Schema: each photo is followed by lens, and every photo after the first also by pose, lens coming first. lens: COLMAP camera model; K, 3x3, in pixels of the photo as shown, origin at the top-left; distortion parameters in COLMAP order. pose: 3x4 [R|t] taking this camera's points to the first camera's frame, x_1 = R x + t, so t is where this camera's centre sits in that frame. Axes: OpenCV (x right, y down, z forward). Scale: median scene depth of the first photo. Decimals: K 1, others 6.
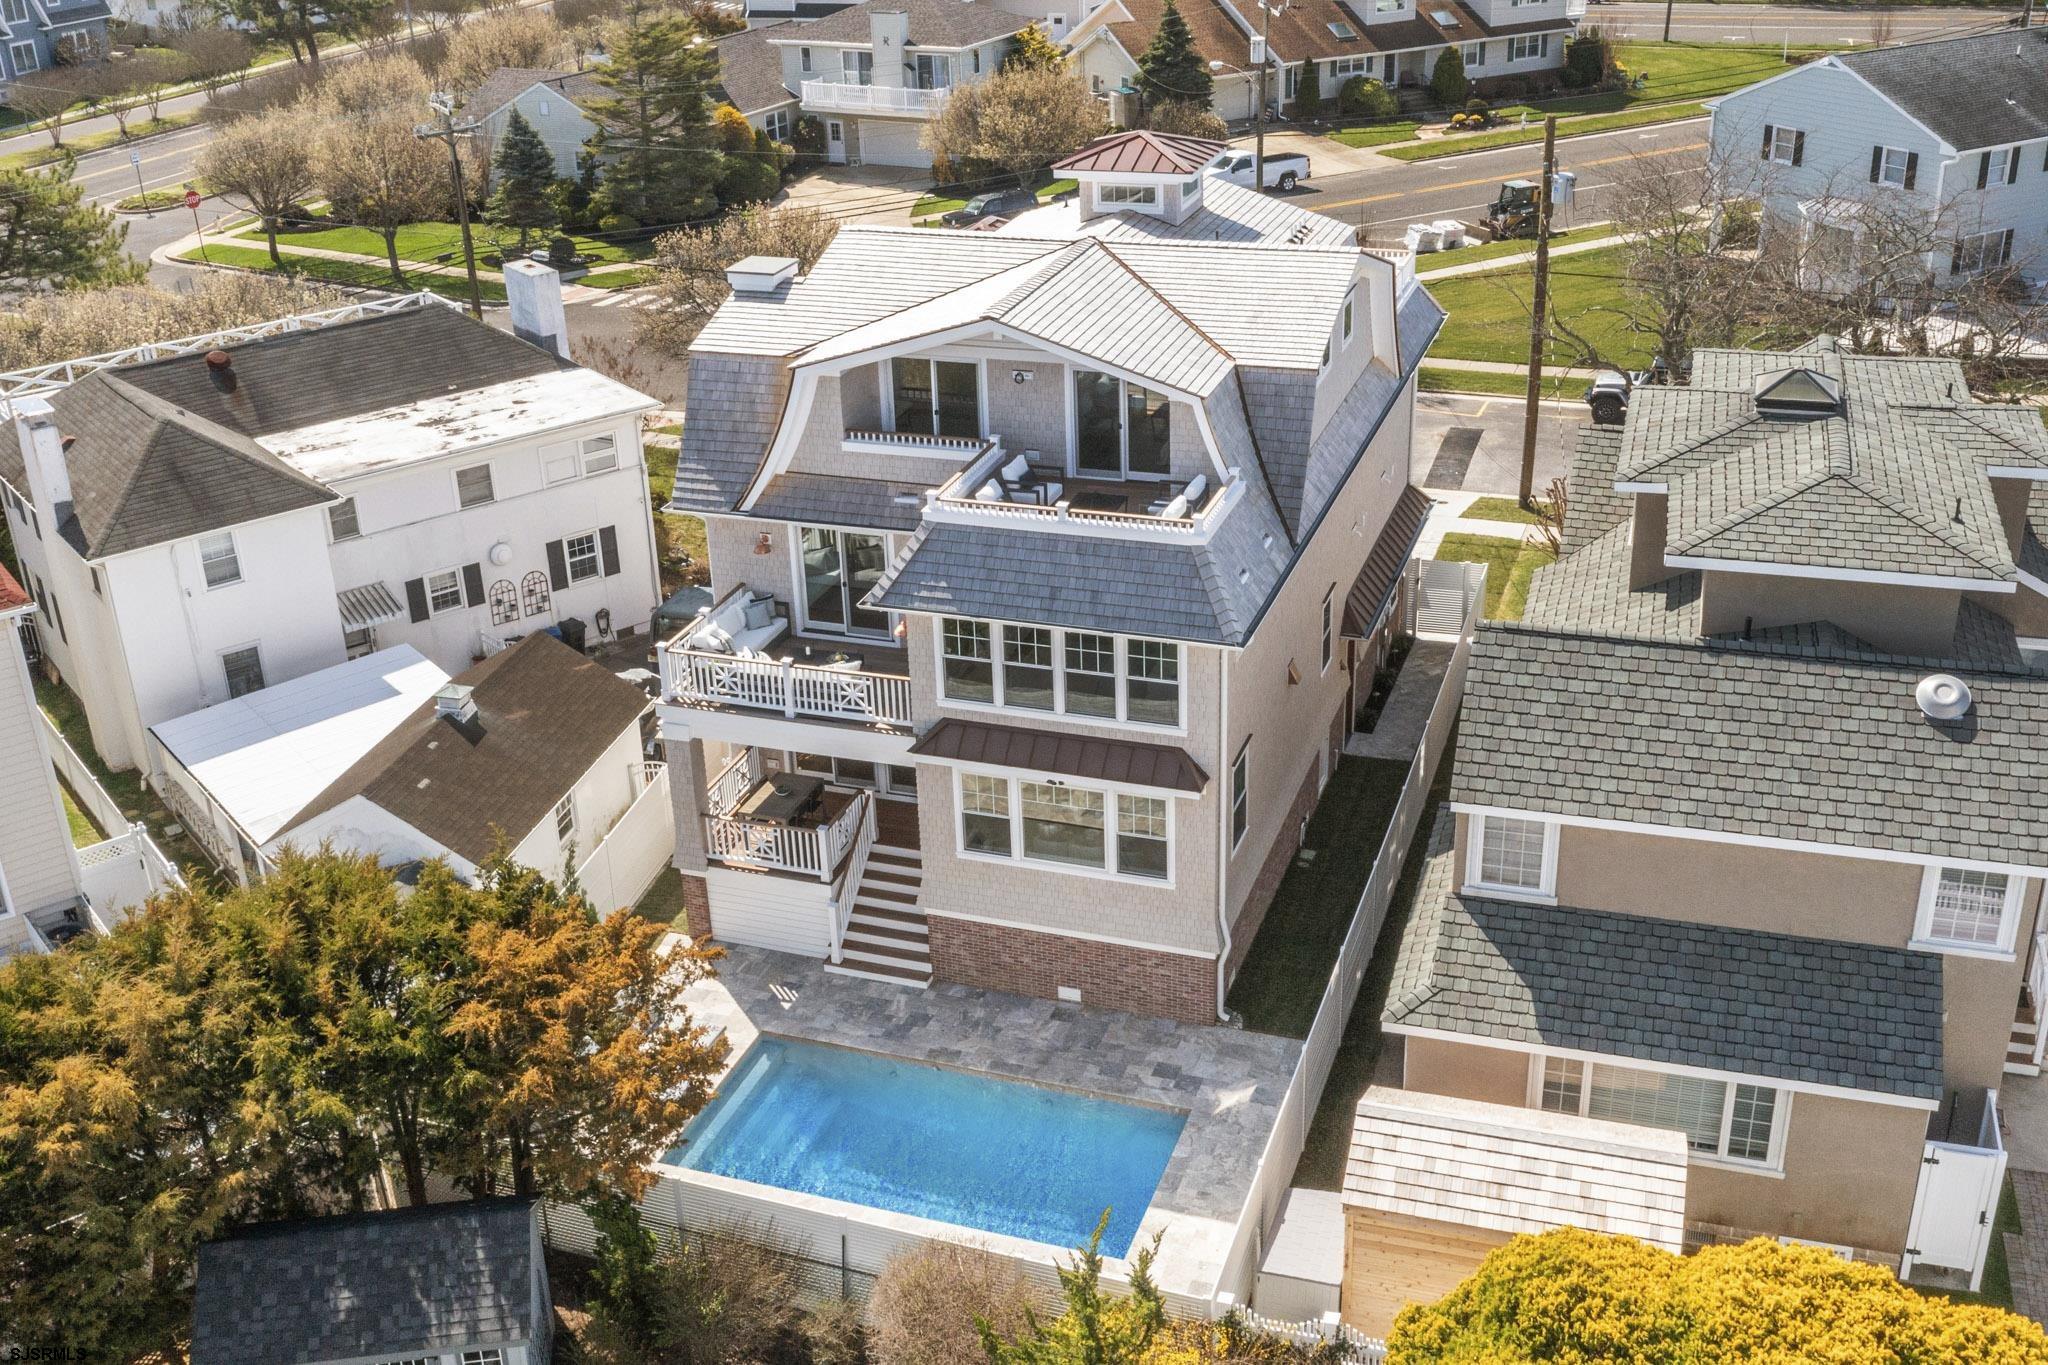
lens RADIAL K [[2016.3, 0, 1025.1], [0, 2016.3, 679.3], [0, 0, 1]] dist [-0.023070, 0.000000]
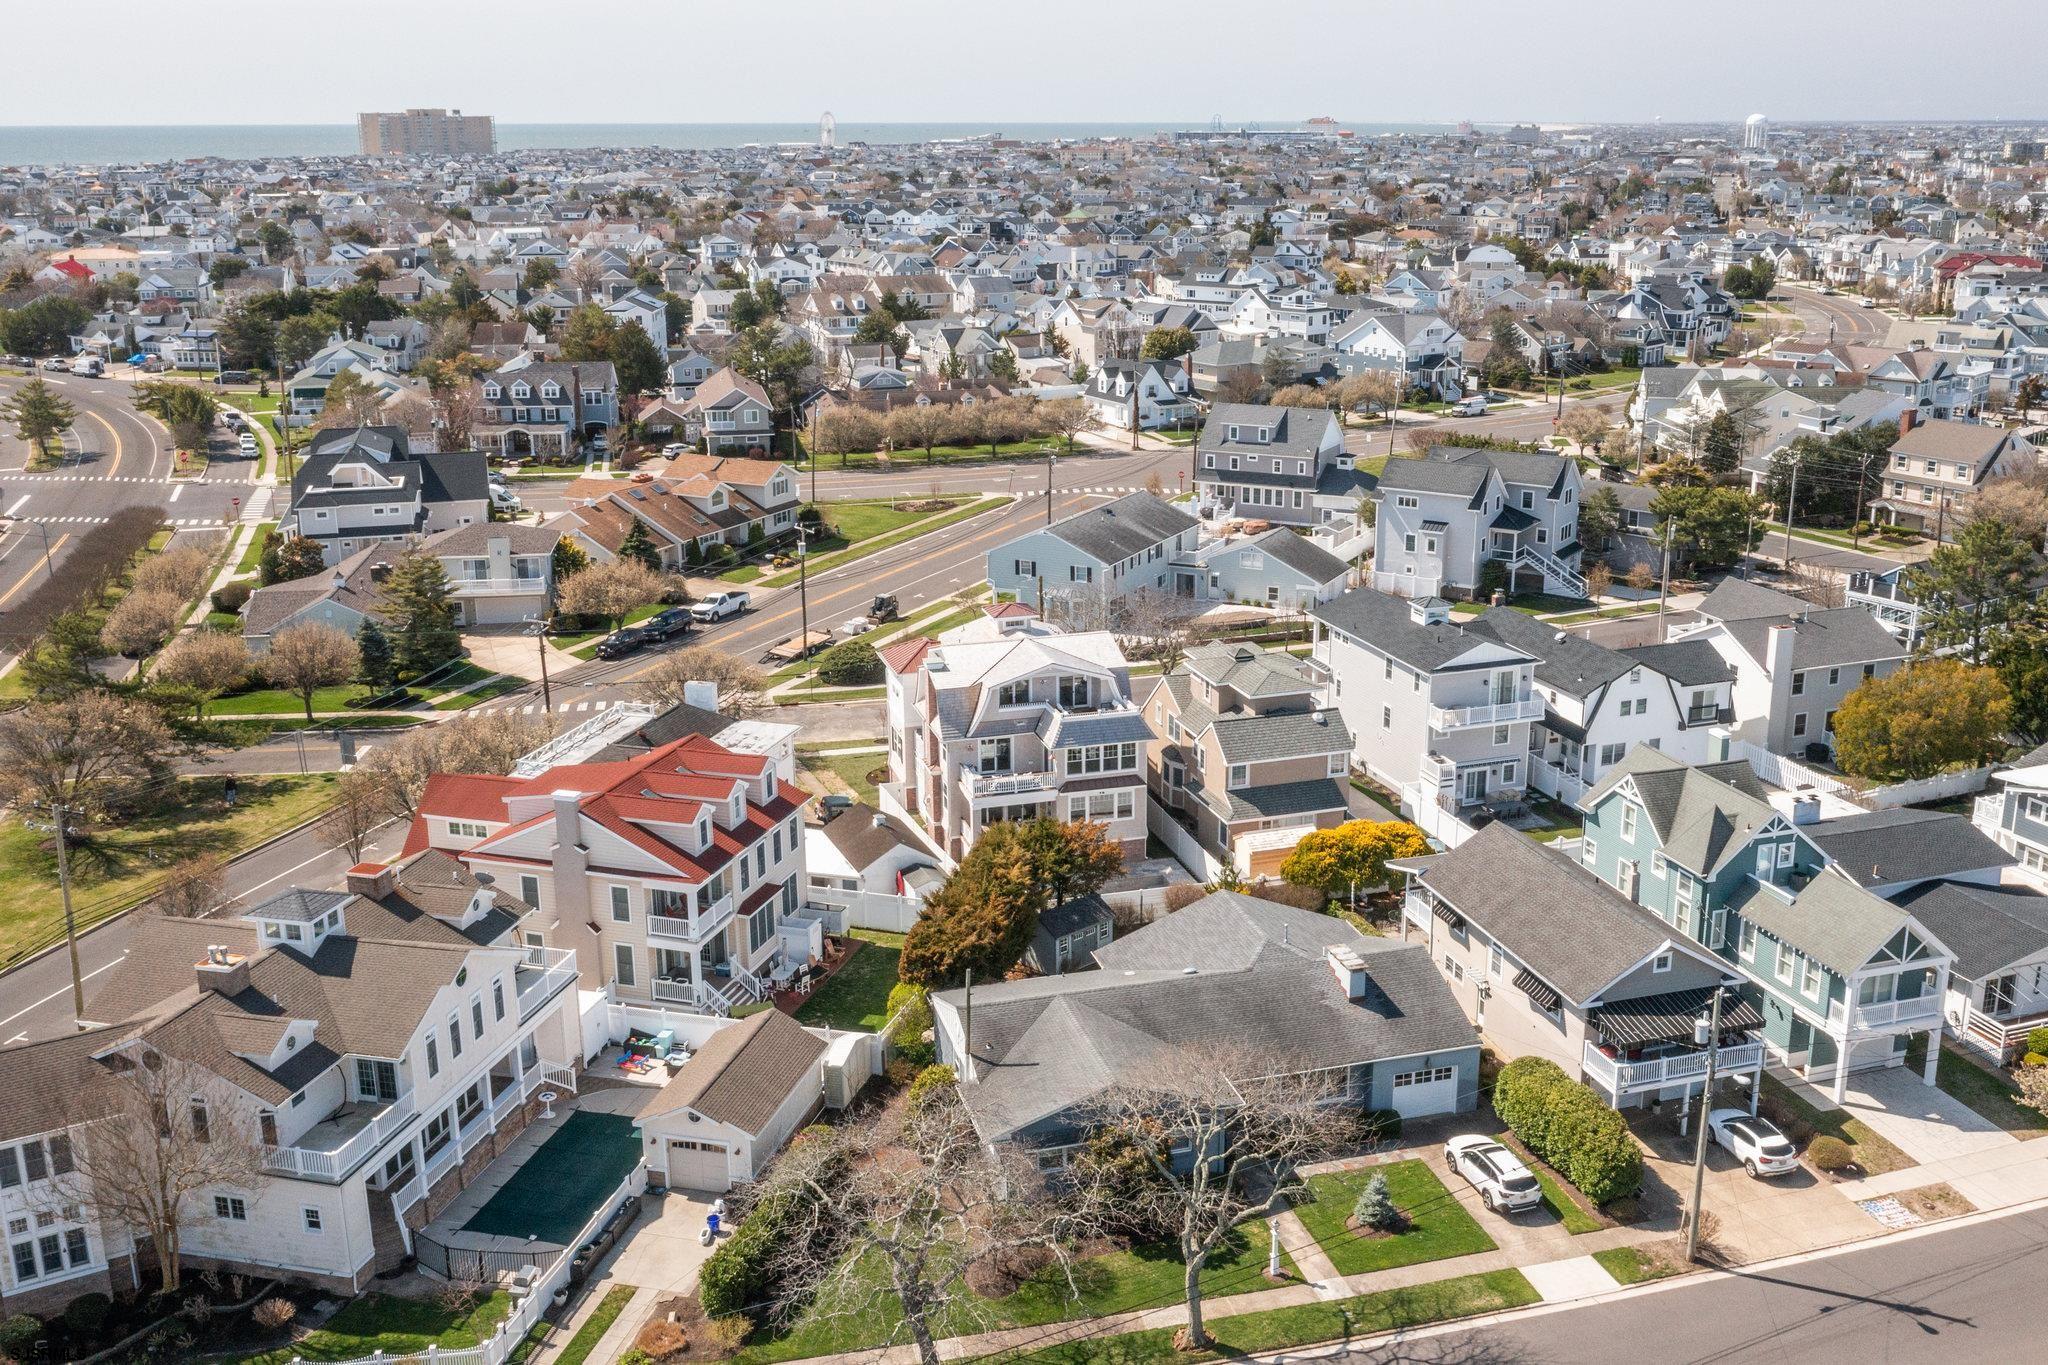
lens RADIAL K [[1880.1, 0, 1026.7], [0, 1880.1, 682.7], [0, 0, 1]] dist [-0.011509, 0.000000]
pose [[0.814332, -0.134859, 0.564515, -1.762753], [0.230234, 0.967891, -0.100897, 0.152367], [-0.532782, 0.212134, 0.819233, -1.493017]]
